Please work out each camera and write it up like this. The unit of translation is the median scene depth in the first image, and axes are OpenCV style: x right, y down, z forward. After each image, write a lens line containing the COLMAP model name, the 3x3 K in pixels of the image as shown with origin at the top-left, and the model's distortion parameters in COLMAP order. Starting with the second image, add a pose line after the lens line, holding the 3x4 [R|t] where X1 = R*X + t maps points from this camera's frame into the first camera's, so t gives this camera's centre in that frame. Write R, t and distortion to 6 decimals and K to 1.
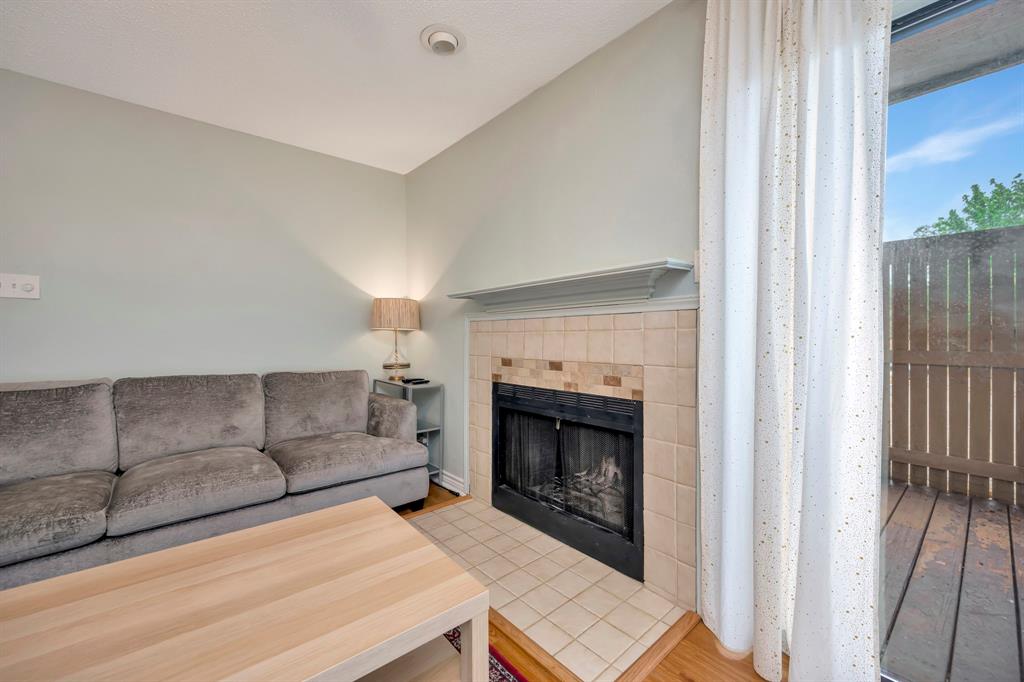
lens RADIAL K [[408.4, 0, 517.0], [0, 408.4, 336.8], [0, 0, 1]] dist [0.000975, 0.000040]
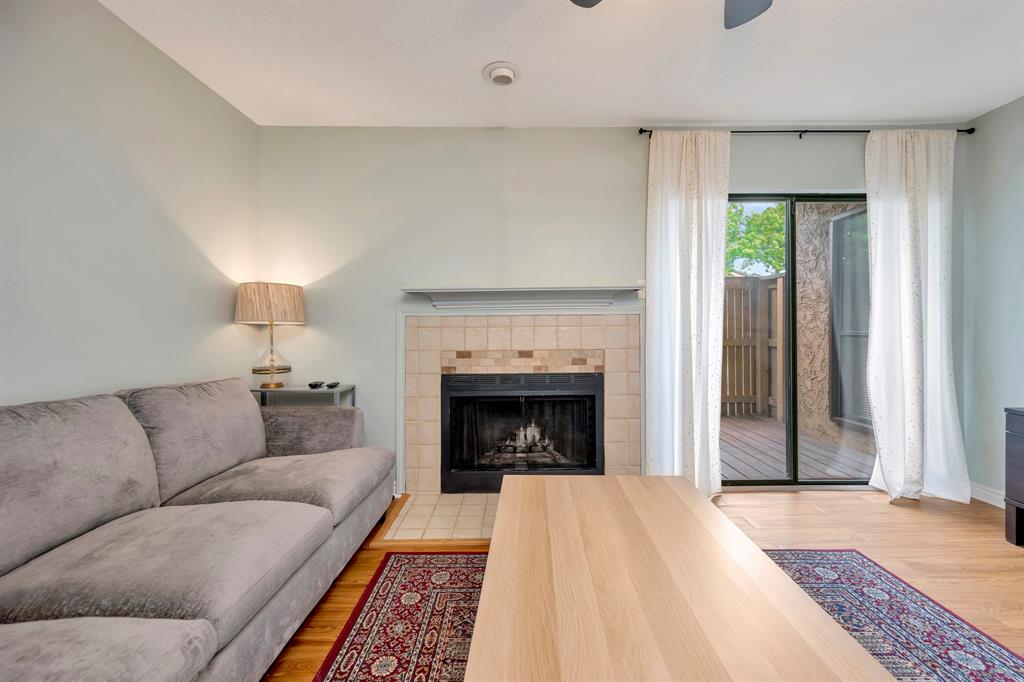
lens RADIAL K [[409.8, 0, 518.3], [0, 409.8, 326.2], [0, 0, 1]] dist [0.002277, 0.000196]
pose [[0.655760, 0.008572, 0.754921, -0.830795], [0.005181, 0.999861, -0.015854, 0.004611], [-0.754952, 0.014307, 0.655624, 0.177593]]
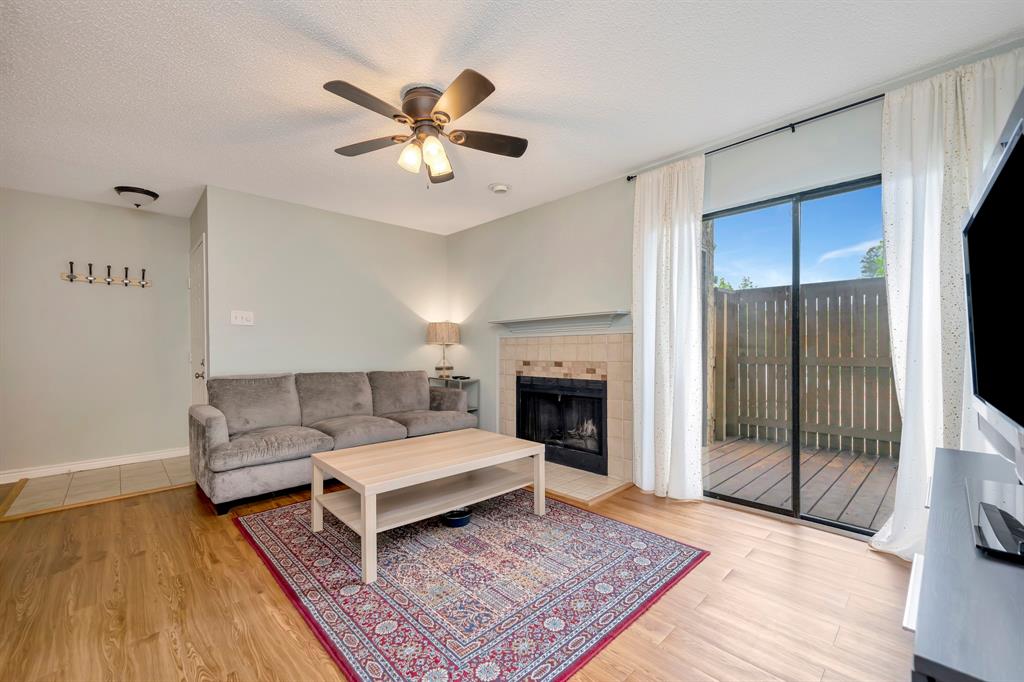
lens RADIAL K [[415.1, 0, 510.3], [0, 415.1, 348.1], [0, 0, 1]] dist [-0.002078, -0.000319]
pose [[0.998977, -0.002551, 0.045140, -0.179075], [0.002787, 0.999983, -0.005165, 0.010906], [-0.045126, 0.005286, 0.998967, -0.716224]]
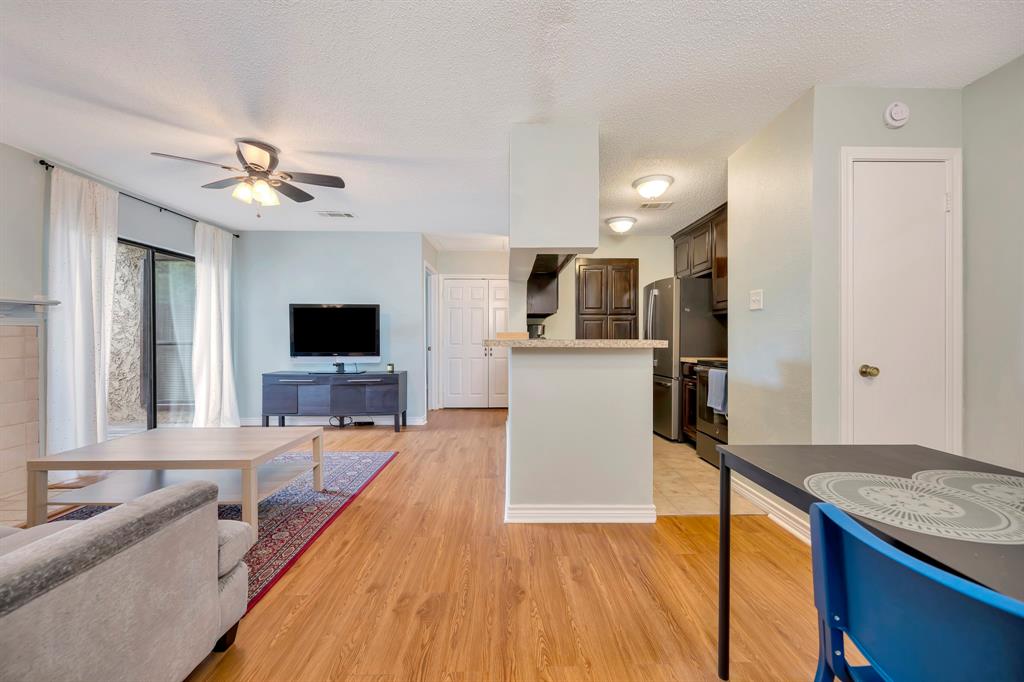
lens RADIAL K [[408.4, 0, 517.0], [0, 408.4, 336.8], [0, 0, 1]] dist [0.000975, 0.000040]
pose [[-0.767101, 0.009685, 0.641454, -1.720038], [0.014162, 0.999898, 0.001840, 0.006126], [-0.641370, 0.010496, -0.767160, 0.712338]]
